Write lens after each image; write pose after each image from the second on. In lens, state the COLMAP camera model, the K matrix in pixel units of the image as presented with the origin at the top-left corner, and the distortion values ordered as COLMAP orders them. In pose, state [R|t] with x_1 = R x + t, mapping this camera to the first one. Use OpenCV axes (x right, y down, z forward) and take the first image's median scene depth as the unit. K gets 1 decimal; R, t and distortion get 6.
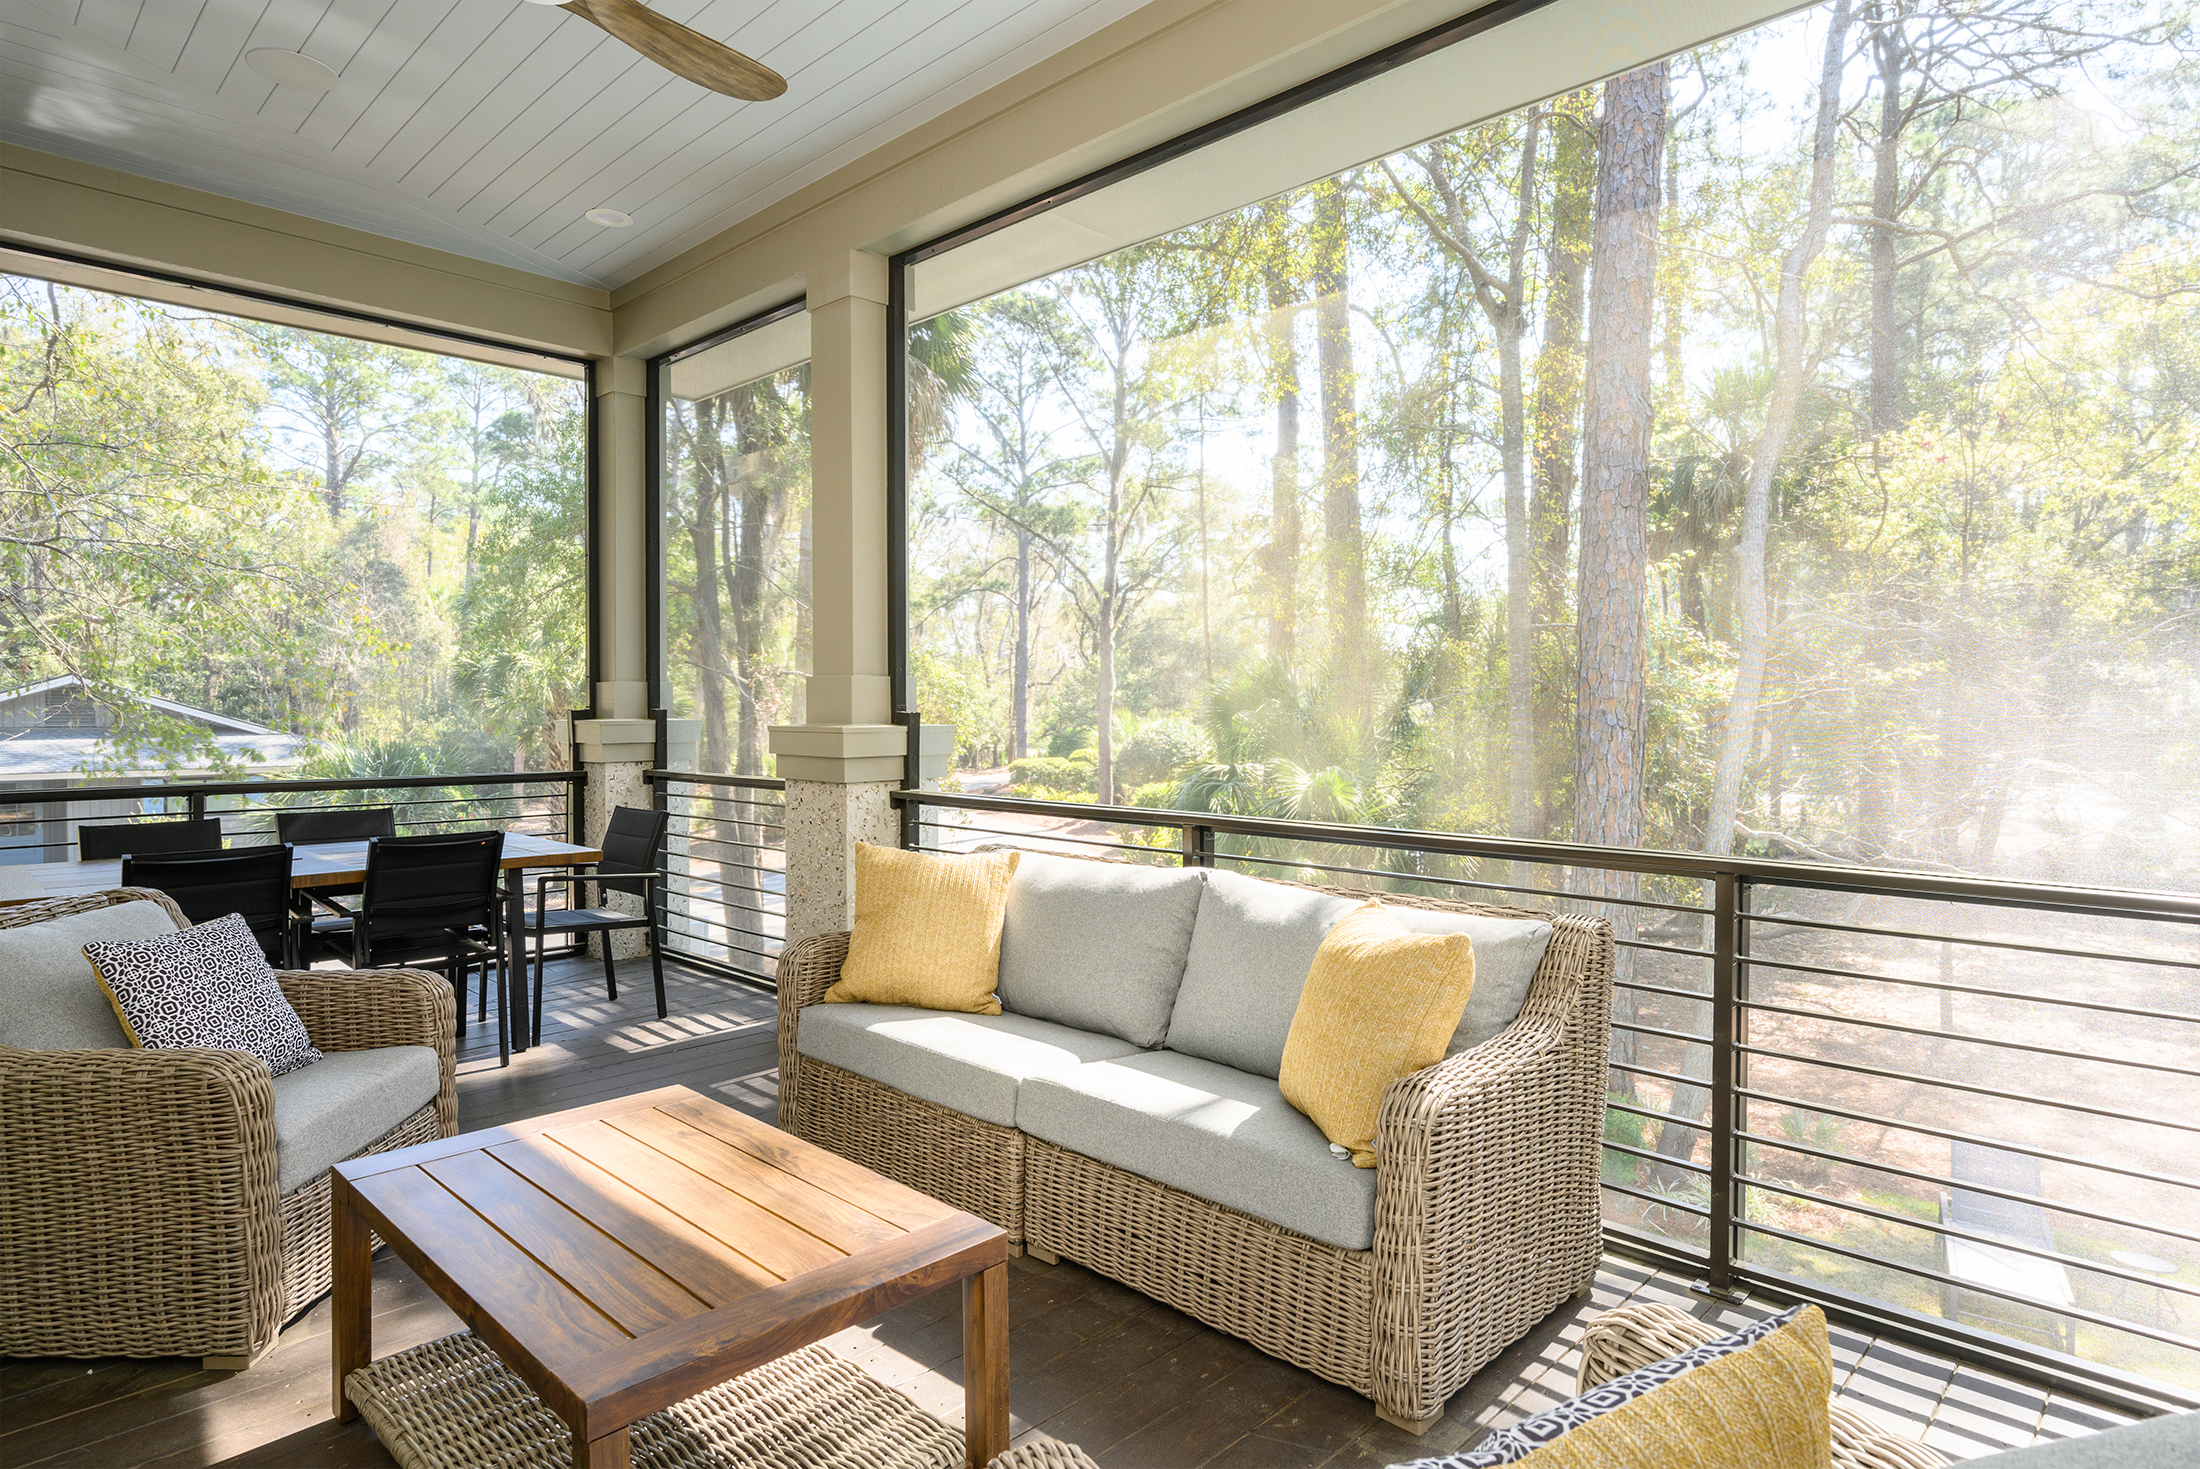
lens RADIAL K [[1221.0, 0, 1103.1], [0, 1221.0, 719.1], [0, 0, 1]] dist [-0.000200, -0.000711]
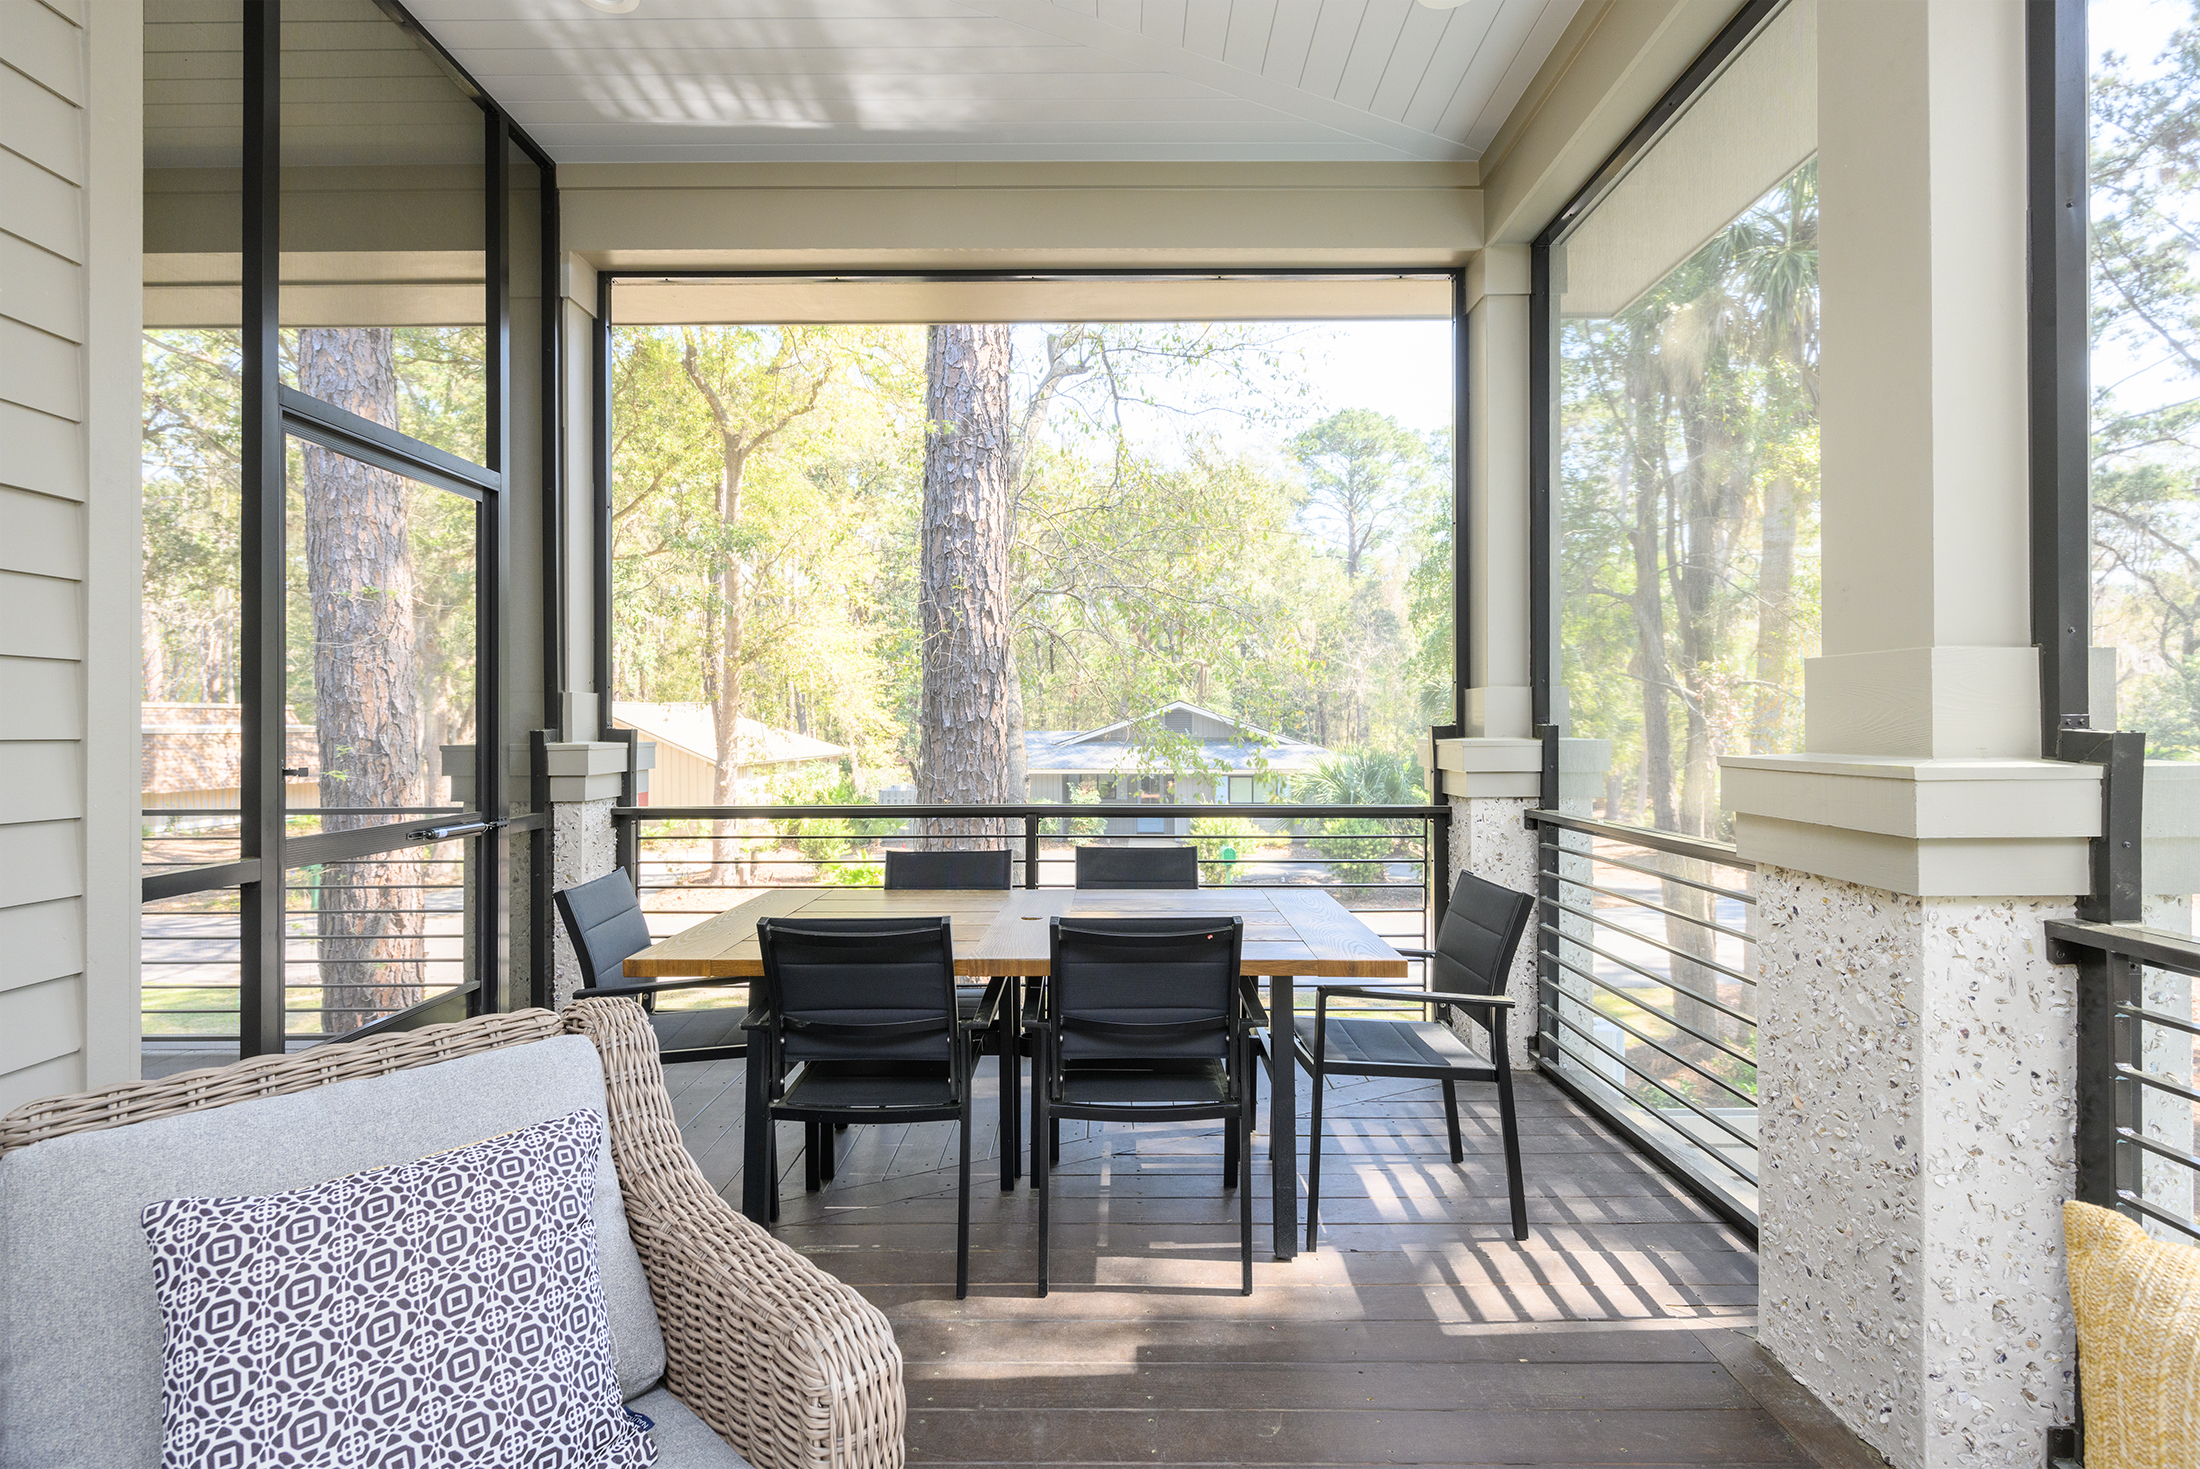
lens RADIAL K [[1028.7, 0, 1103.5], [0, 1028.7, 722.0], [0, 0, 1]] dist [-0.000751, -0.000939]
pose [[0.689618, -0.002336, -0.724170, -0.081239], [-0.005861, 0.999944, -0.008807, -0.002230], [0.724150, 0.010318, 0.689566, 0.299335]]
